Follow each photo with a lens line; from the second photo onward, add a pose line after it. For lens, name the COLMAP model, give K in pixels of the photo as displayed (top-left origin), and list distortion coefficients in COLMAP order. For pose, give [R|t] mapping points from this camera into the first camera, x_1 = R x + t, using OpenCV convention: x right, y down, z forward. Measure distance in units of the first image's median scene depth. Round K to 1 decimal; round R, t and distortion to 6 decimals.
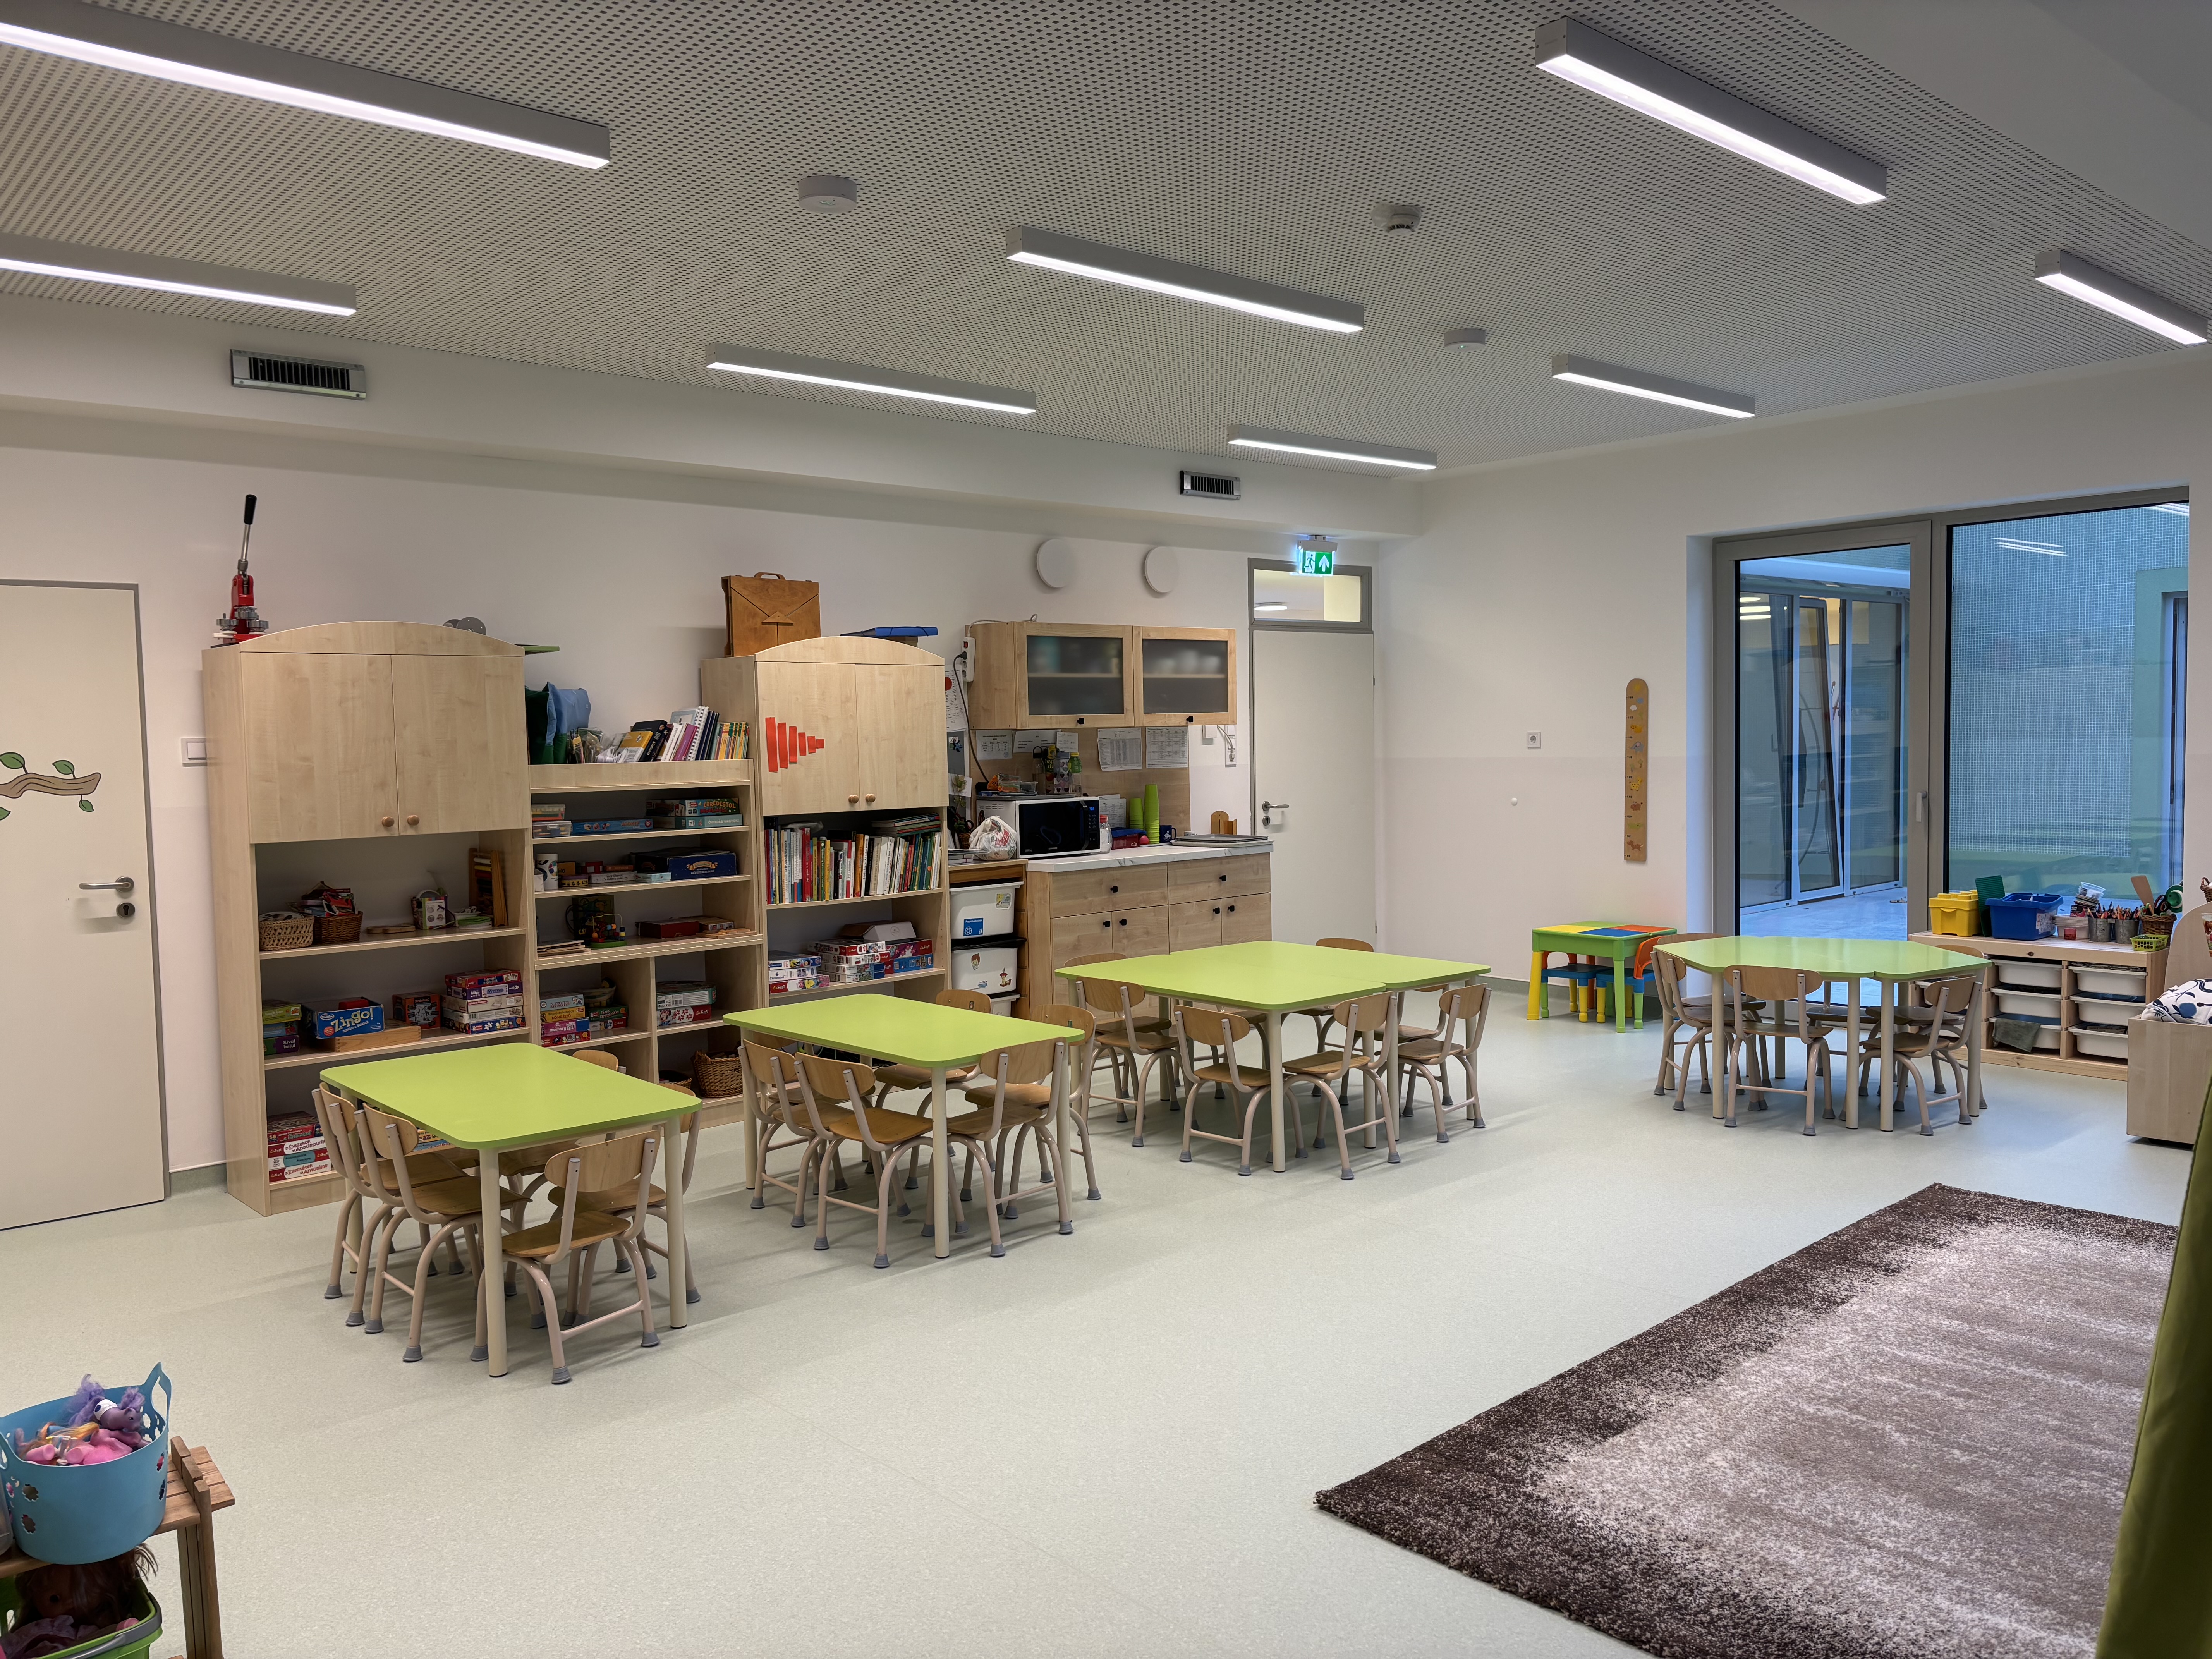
lens RADIAL K [[1666.7, 0, 1106.0], [0, 1666.7, 829.5], [0, 0, 1]] dist [-0.029777, -0.001431]
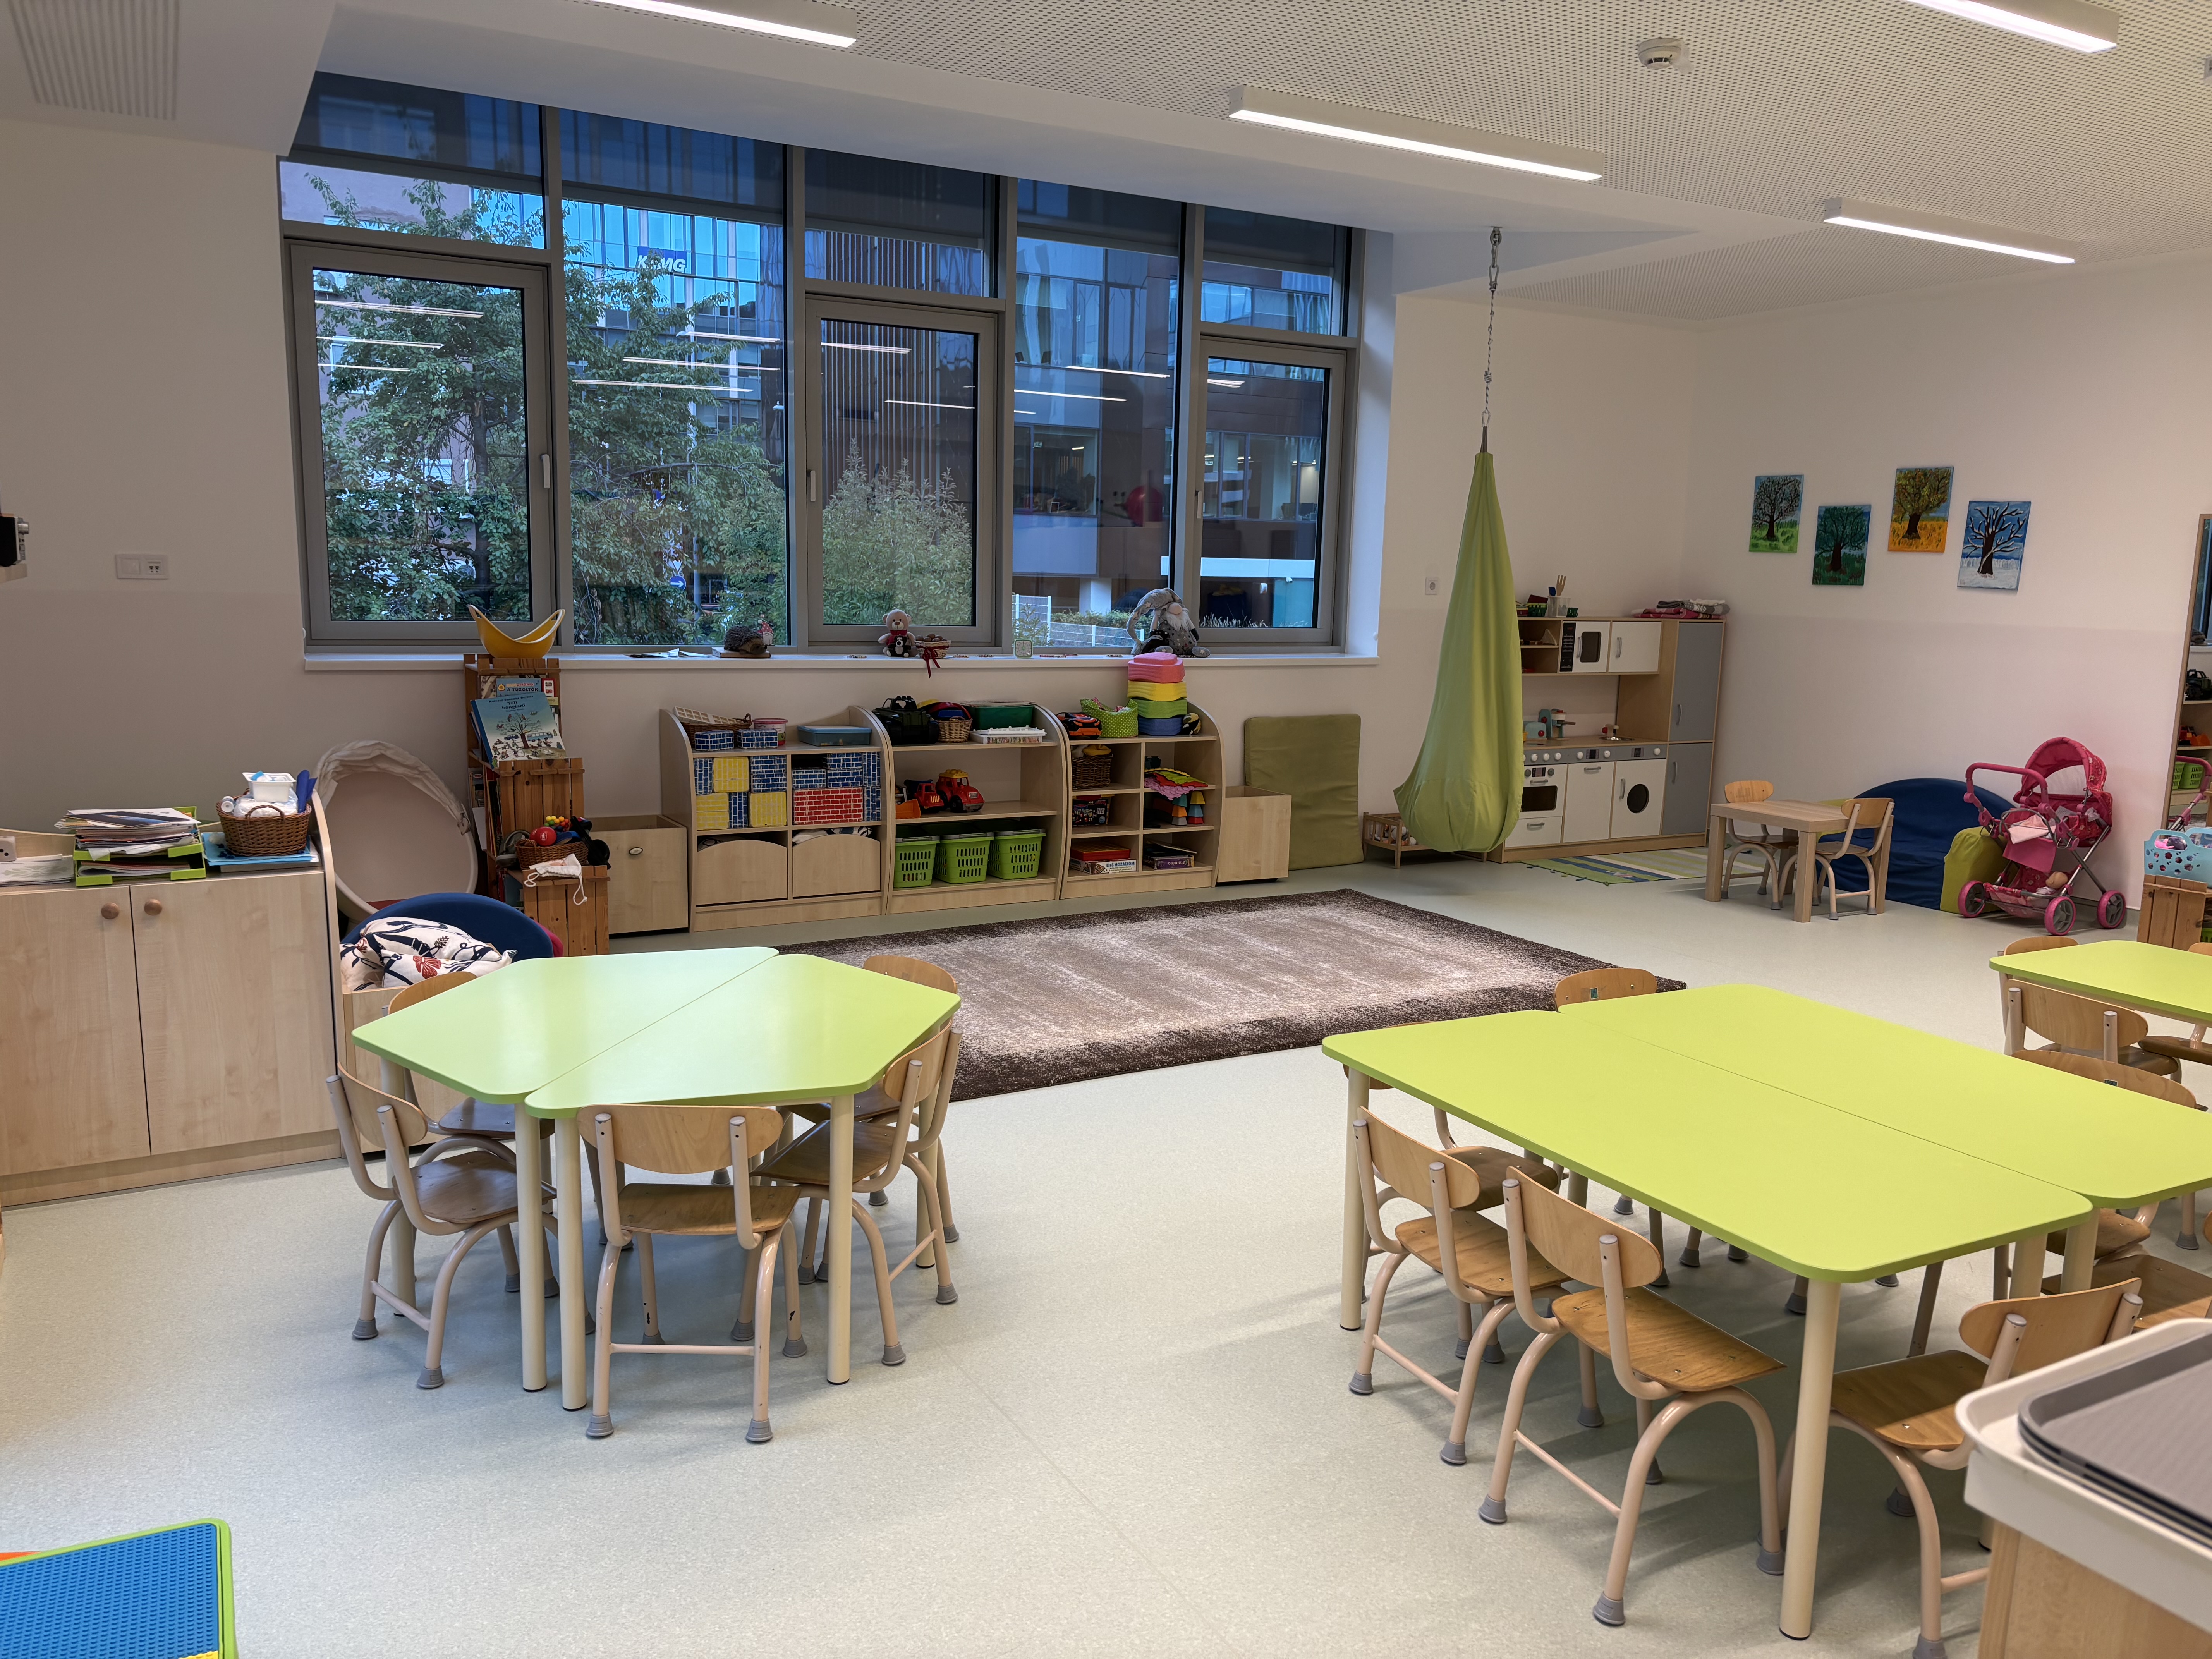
lens RADIAL K [[1666.7, 0, 1106.0], [0, 1666.7, 829.5], [0, 0, 1]] dist [-0.029777, -0.001431]
pose [[-0.979807, -0.037870, 0.196327, 0.368124], [0.004707, 0.977259, 0.211996, -0.155835], [-0.199891, 0.208639, -0.957347, 2.628400]]
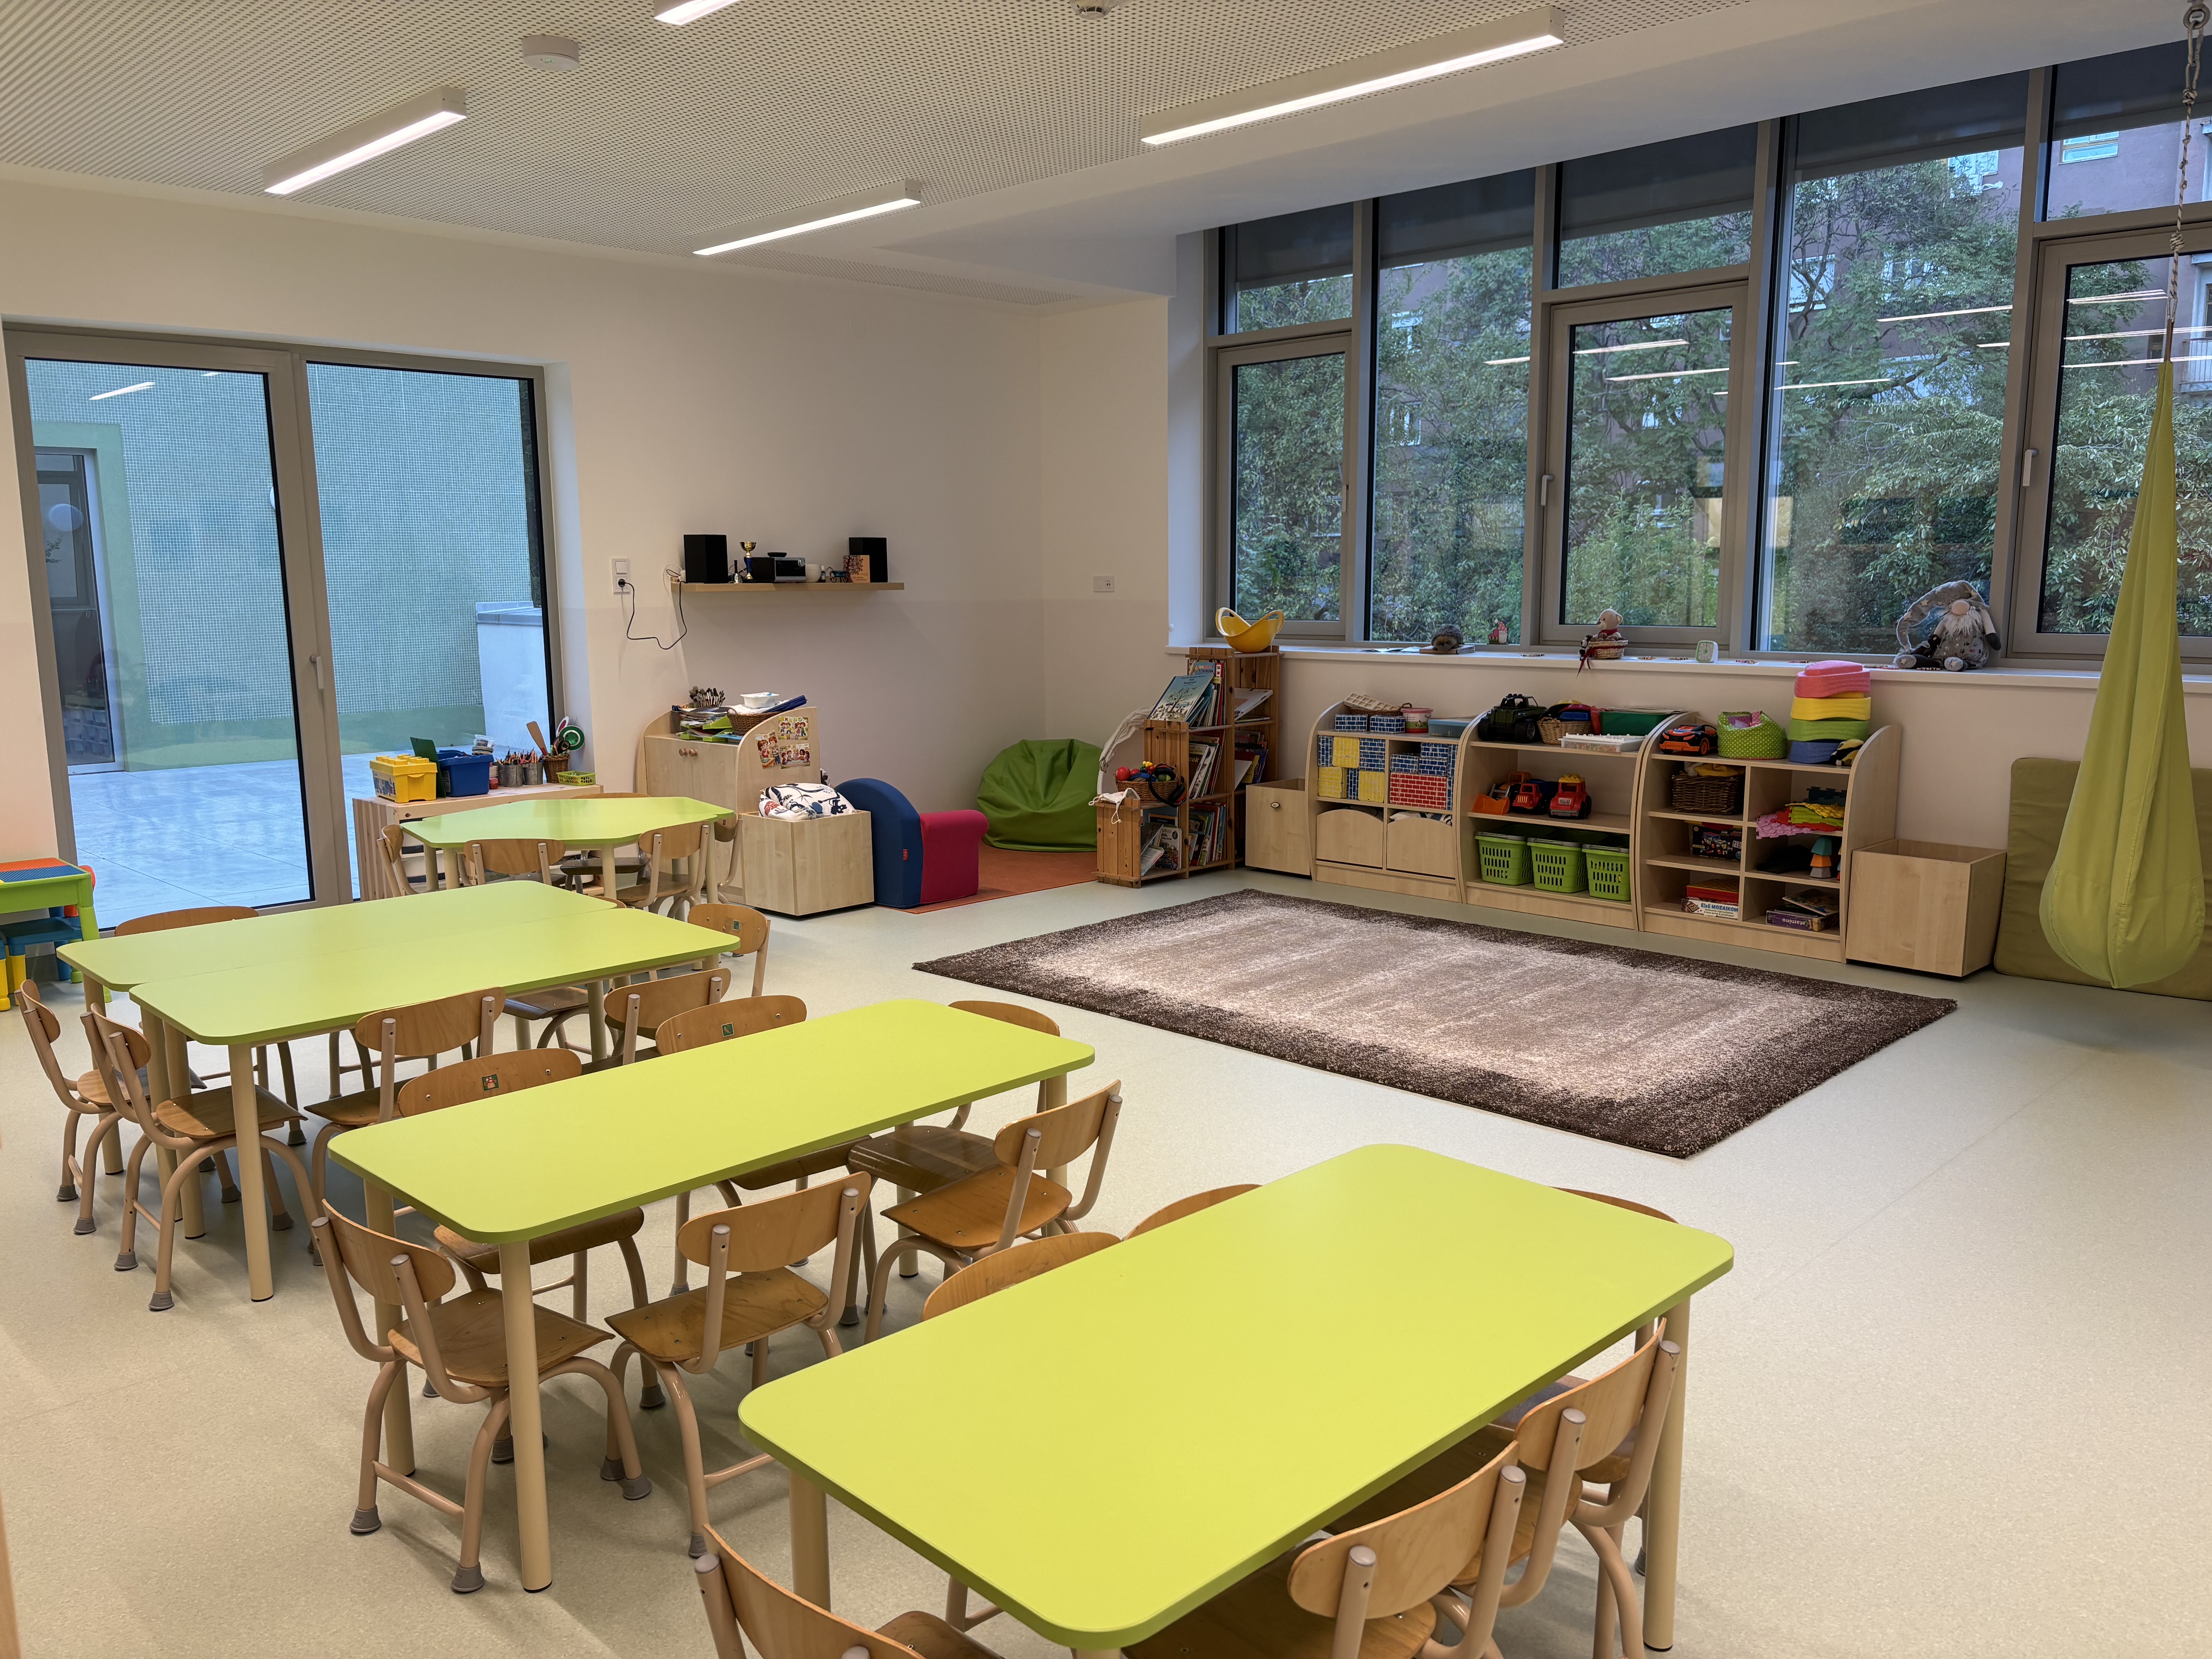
lens RADIAL K [[1680.9, 0, 1106.0], [0, 1680.9, 829.5], [0, 0, 1]] dist [0.001274, 0.000648]
pose [[-0.067474, -0.137292, 0.988230, -0.991631], [0.075872, 0.986913, 0.142289, -0.057065], [-0.994832, 0.084580, -0.056174, 1.358553]]
